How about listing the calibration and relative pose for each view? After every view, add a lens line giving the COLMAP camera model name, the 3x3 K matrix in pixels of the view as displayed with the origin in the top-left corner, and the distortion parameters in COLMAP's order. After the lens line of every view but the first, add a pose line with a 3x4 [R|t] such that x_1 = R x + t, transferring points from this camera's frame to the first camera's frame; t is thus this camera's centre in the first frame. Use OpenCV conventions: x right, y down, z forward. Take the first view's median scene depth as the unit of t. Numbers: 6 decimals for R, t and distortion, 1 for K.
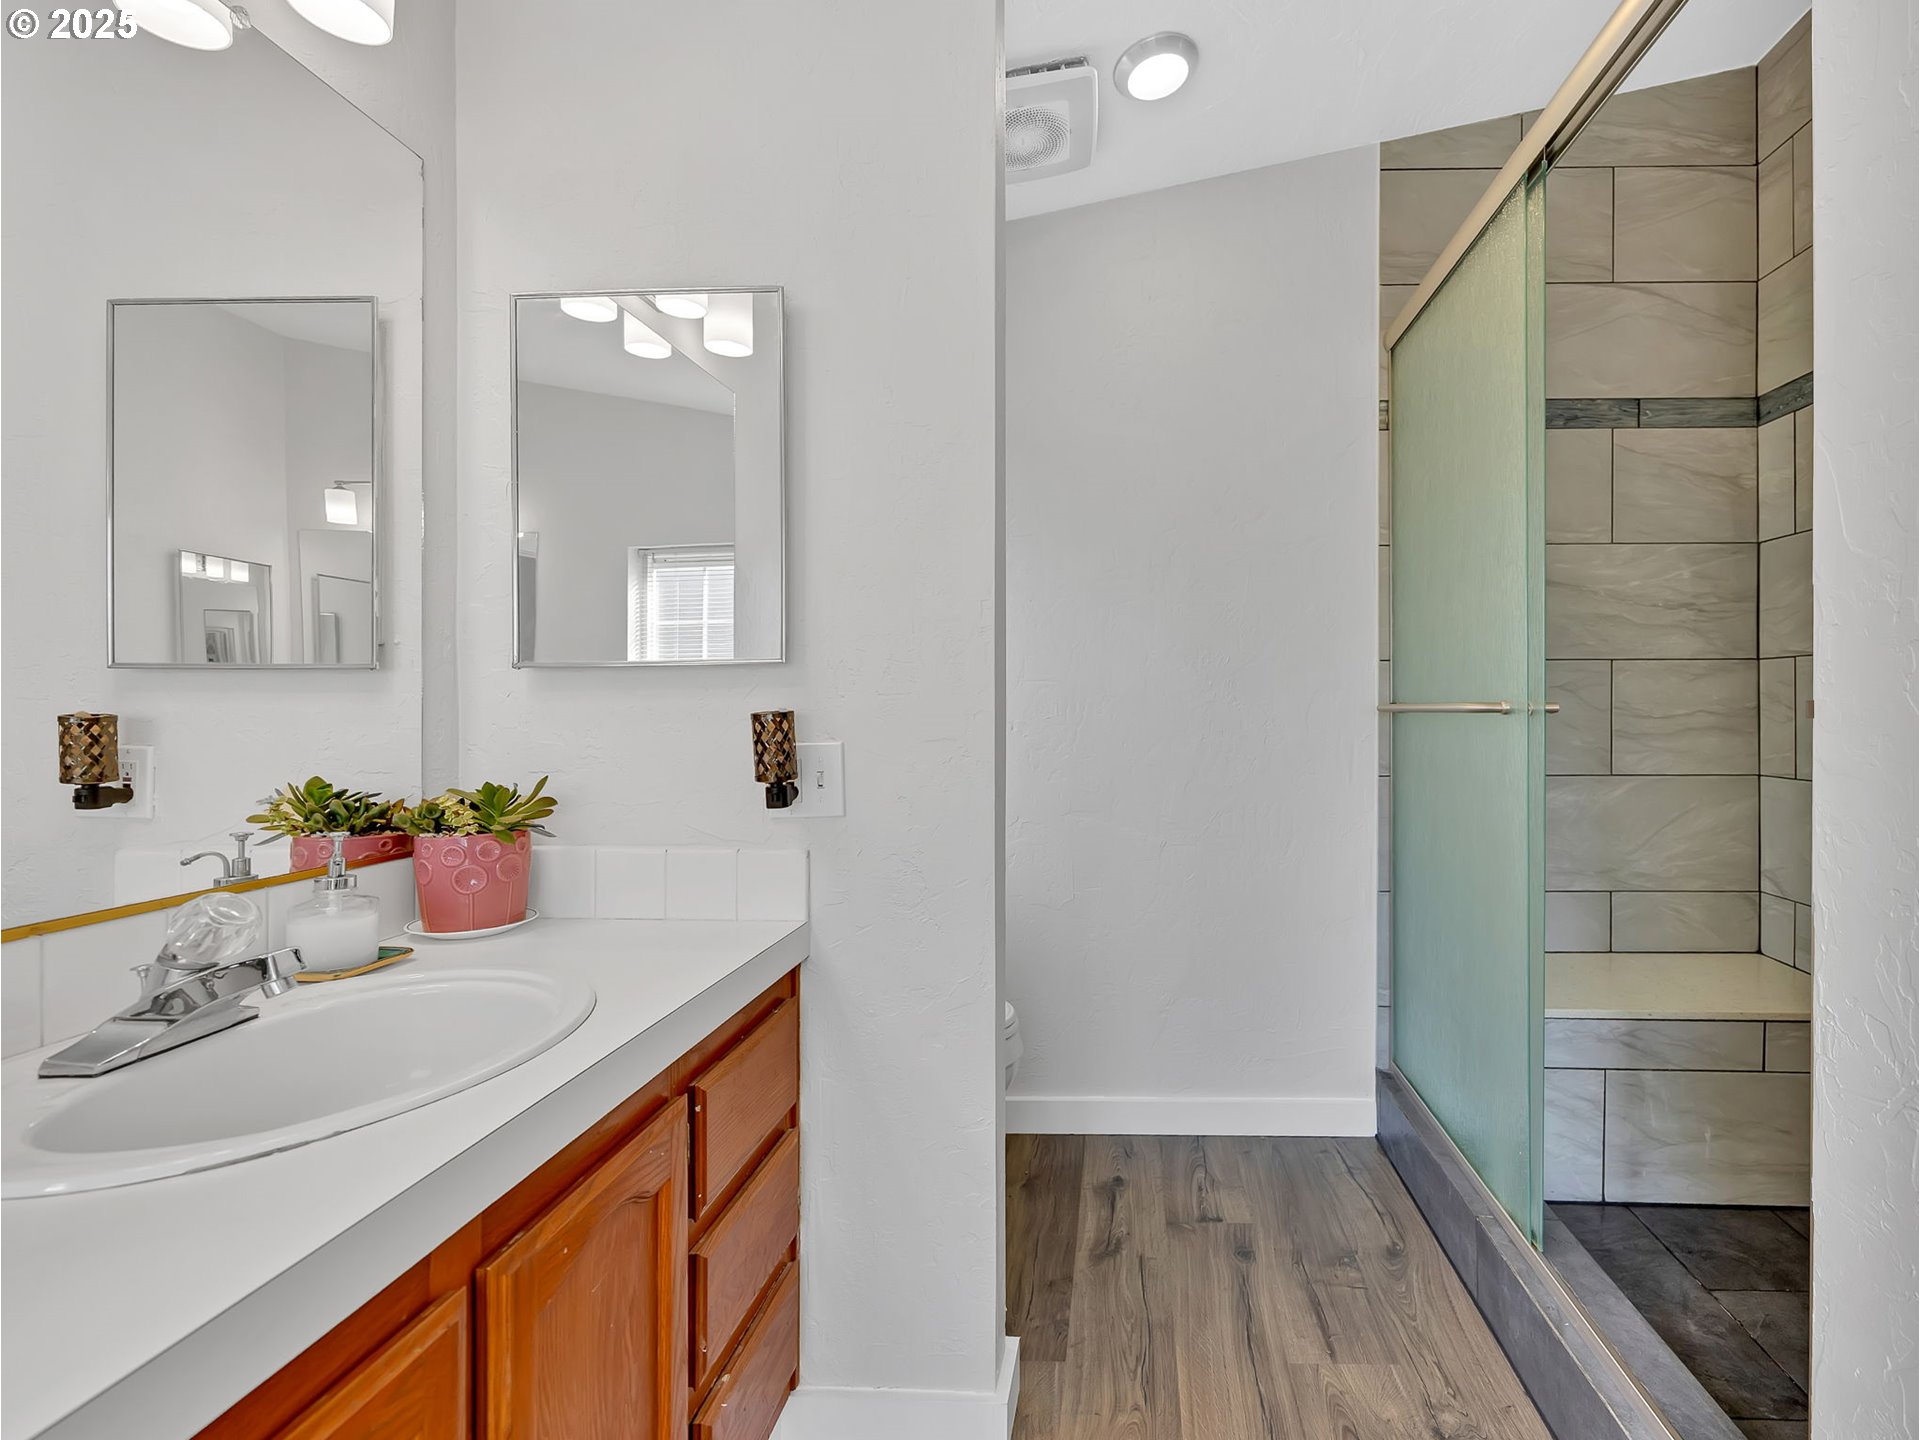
lens RADIAL K [[842.7, 0, 962.0], [0, 842.7, 693.8], [0, 0, 1]] dist [-0.002231, -0.000201]
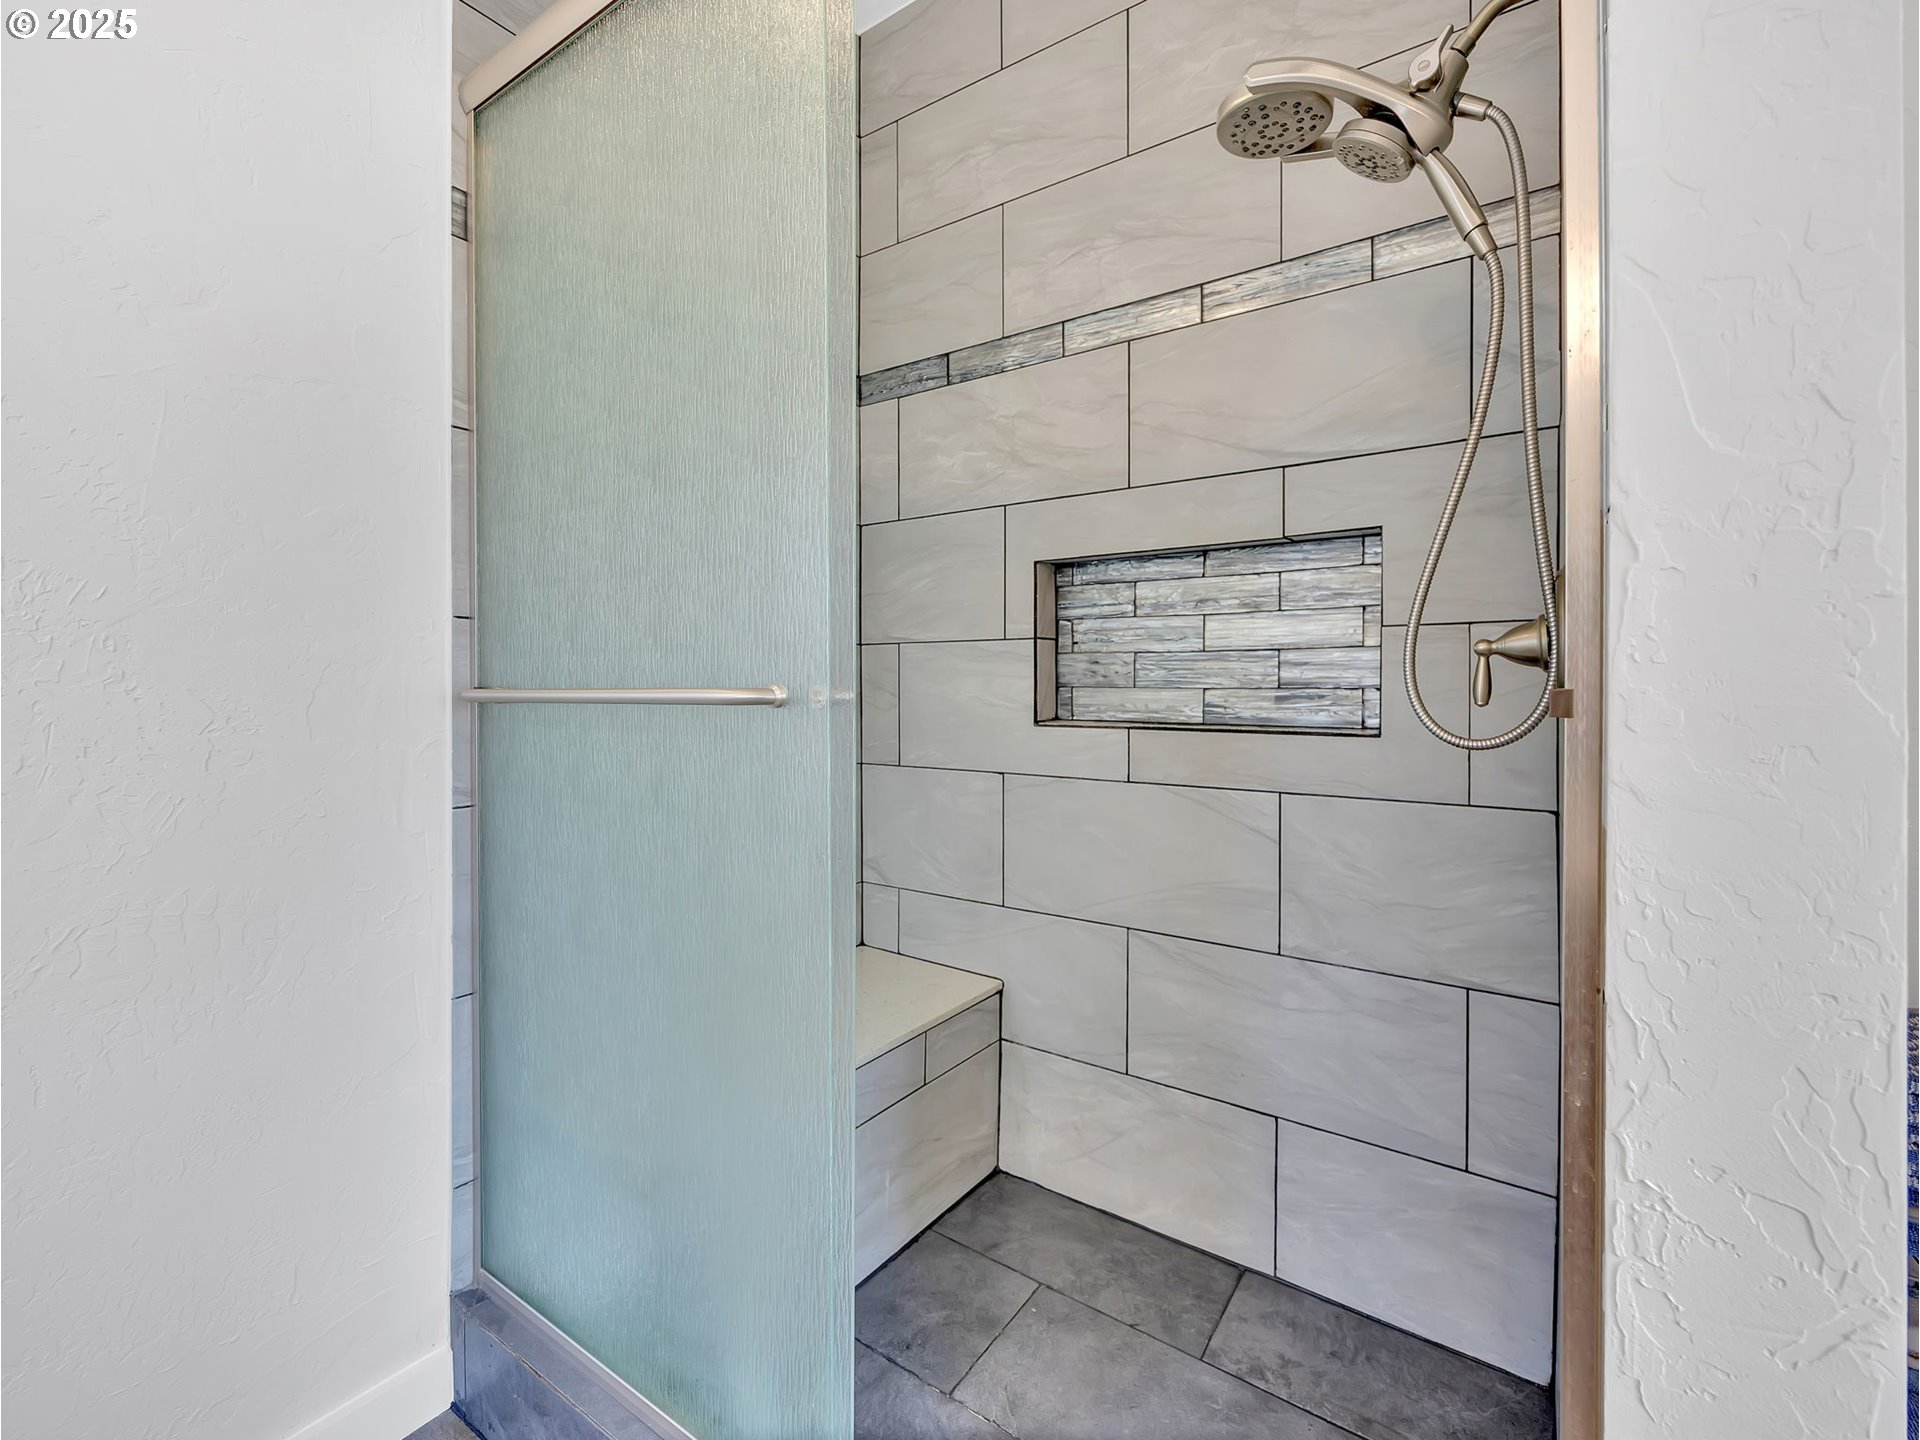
lens RADIAL K [[842.7, 0, 962.0], [0, 842.7, 693.8], [0, 0, 1]] dist [-0.002231, -0.000201]
pose [[0.389755, -0.006505, 0.920896, 0.082106], [-0.014338, 0.999811, 0.013131, 0.002882], [-0.920807, -0.018322, 0.389588, 0.434688]]
